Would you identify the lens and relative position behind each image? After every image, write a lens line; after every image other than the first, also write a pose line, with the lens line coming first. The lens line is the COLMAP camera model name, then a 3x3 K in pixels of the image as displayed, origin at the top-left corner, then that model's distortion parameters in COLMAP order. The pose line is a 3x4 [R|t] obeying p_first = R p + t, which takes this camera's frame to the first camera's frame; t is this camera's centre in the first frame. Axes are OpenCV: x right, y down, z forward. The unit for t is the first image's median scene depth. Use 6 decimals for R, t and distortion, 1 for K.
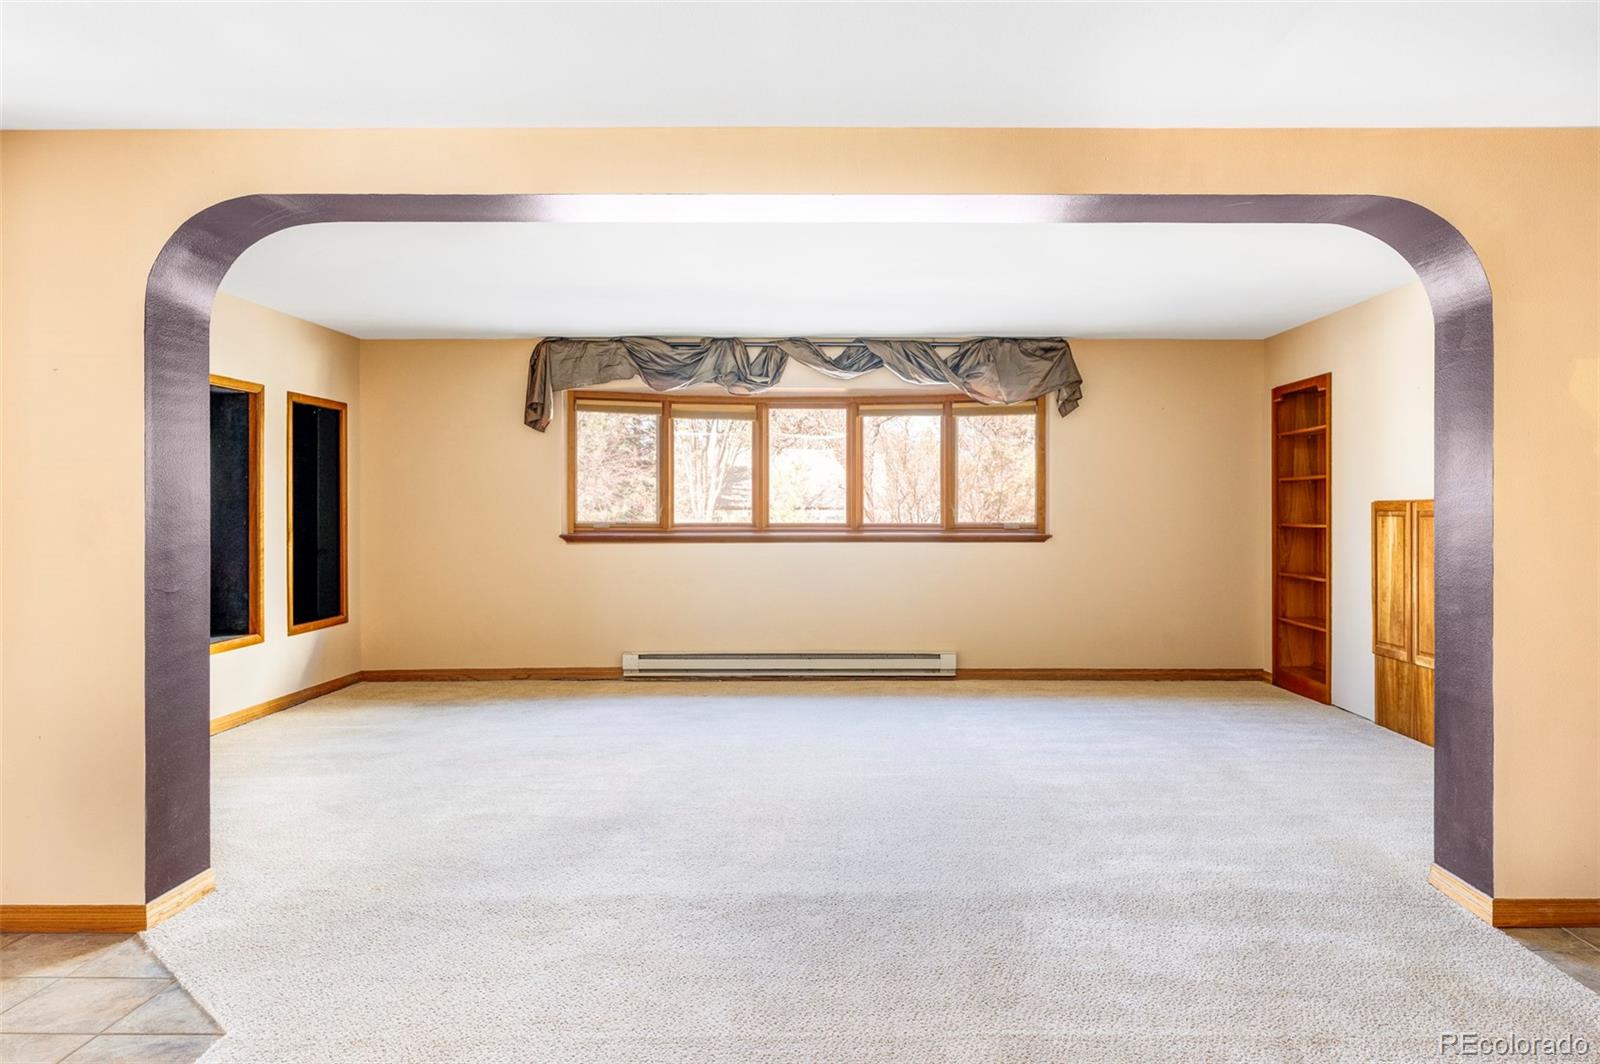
lens RADIAL K [[1108.8, 0, 802.1], [0, 1108.8, 495.2], [0, 0, 1]] dist [0.003242, 0.000320]
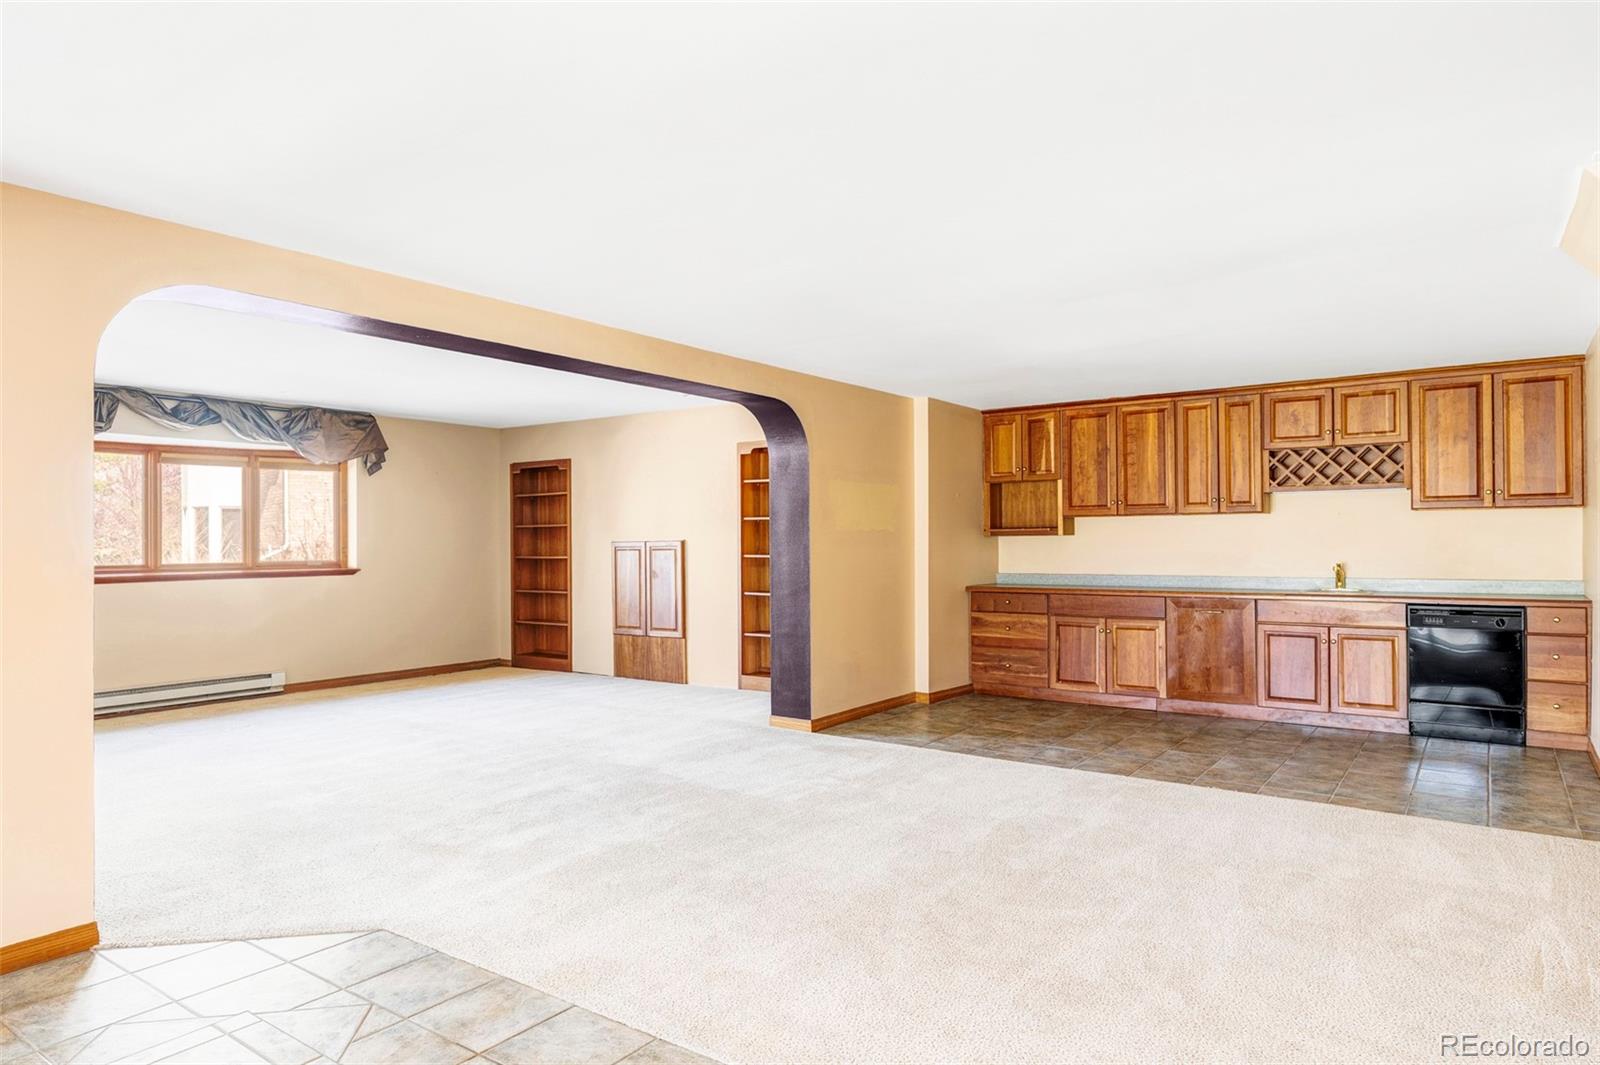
lens RADIAL K [[964.1, 0, 800.0], [0, 964.1, 532.5], [0, 0, 1]] dist [-0.000512, 0.000113]
pose [[0.579077, 0.003549, 0.815265, -0.382966], [-0.001505, 0.999993, -0.003284, -0.002748], [-0.815271, 0.000675, 0.579079, -0.040442]]
